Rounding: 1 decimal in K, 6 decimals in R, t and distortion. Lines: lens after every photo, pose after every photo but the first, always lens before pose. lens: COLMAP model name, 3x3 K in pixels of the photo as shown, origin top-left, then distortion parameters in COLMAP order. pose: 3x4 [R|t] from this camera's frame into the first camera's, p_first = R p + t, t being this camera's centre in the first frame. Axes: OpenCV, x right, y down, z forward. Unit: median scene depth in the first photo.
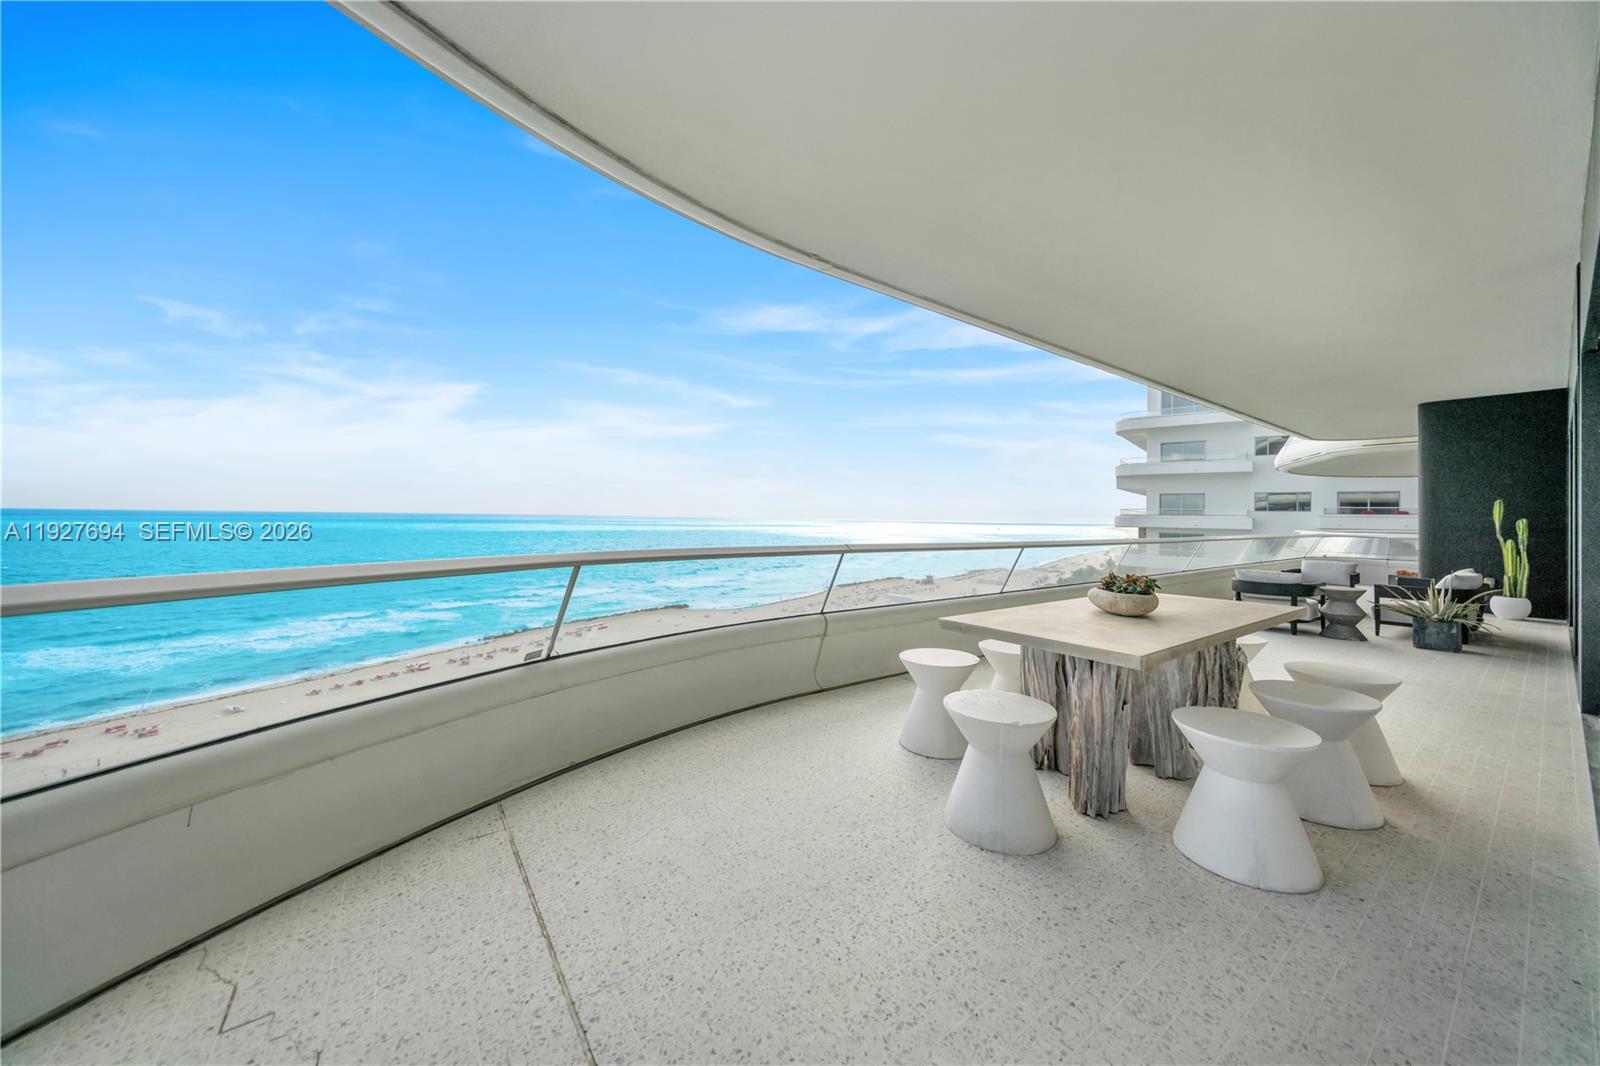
lens RADIAL K [[570.7, 0, 801.3], [0, 570.7, 517.8], [0, 0, 1]] dist [-0.003200, -0.000258]
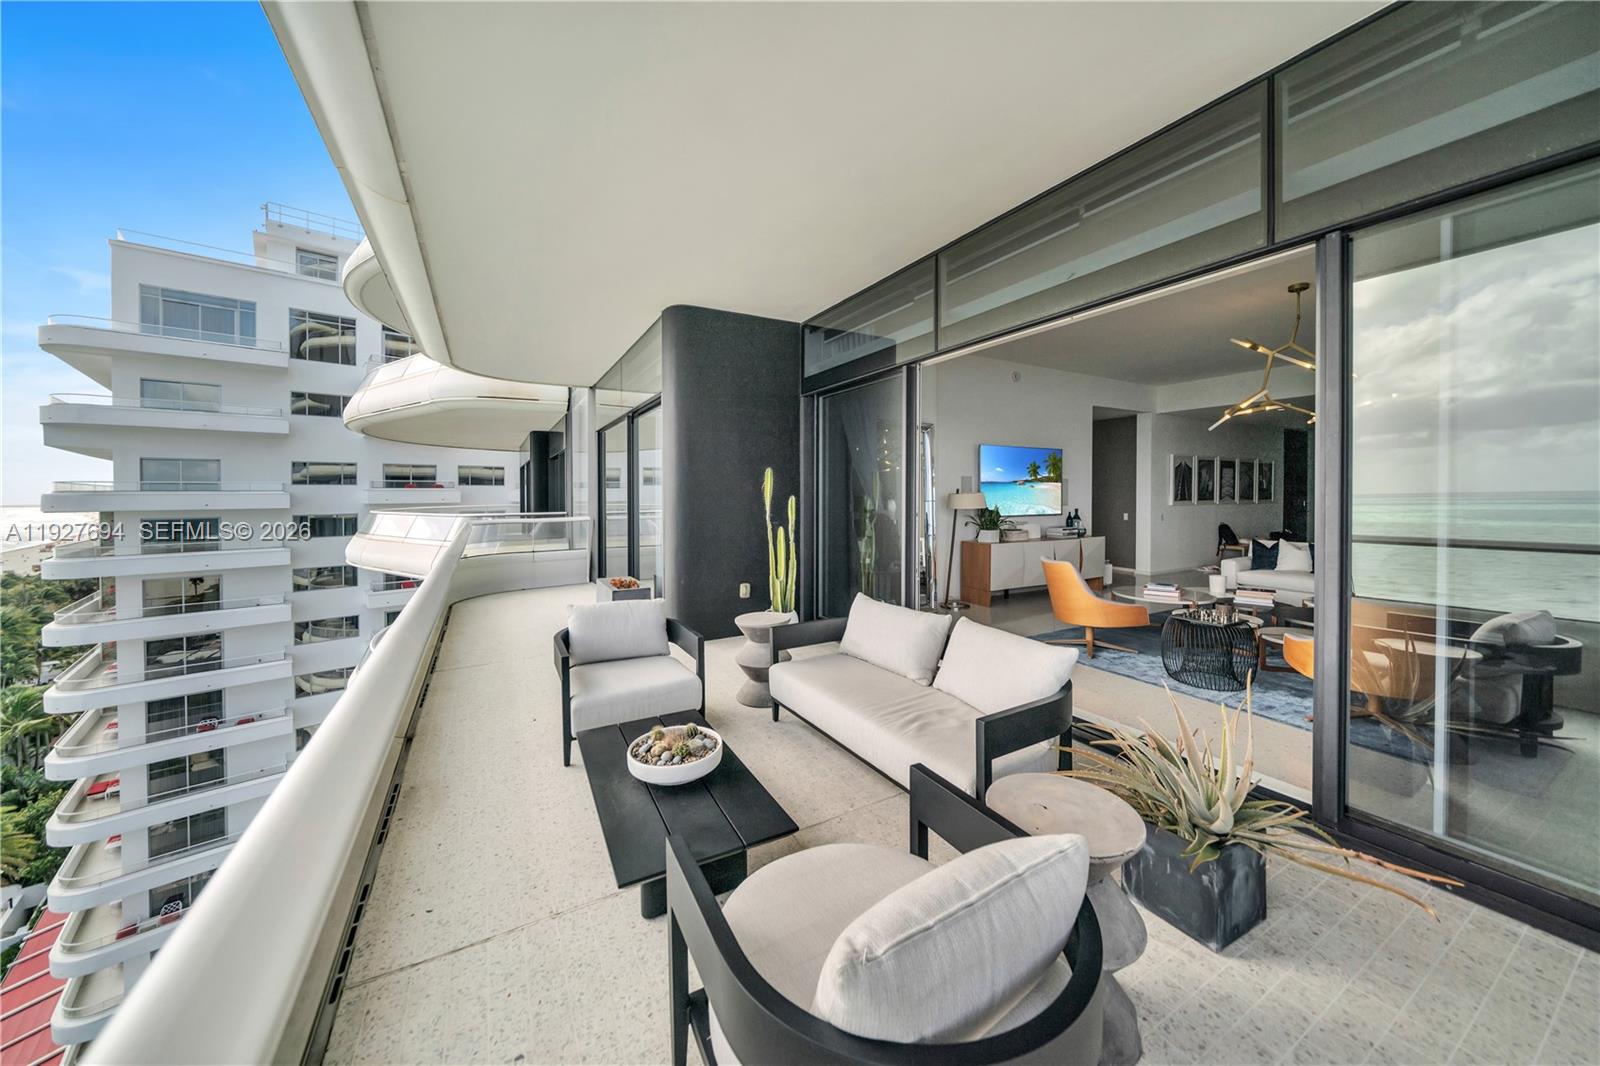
lens RADIAL K [[570.7, 0, 781.0], [0, 570.7, 493.0], [0, 0, 1]] dist [-0.003200, -0.000258]
pose [[0.169220, -0.014771, 0.985468, 0.131223], [0.012005, 0.999844, 0.012925, -0.002423], [-0.985505, 0.009643, 0.169371, 0.198488]]
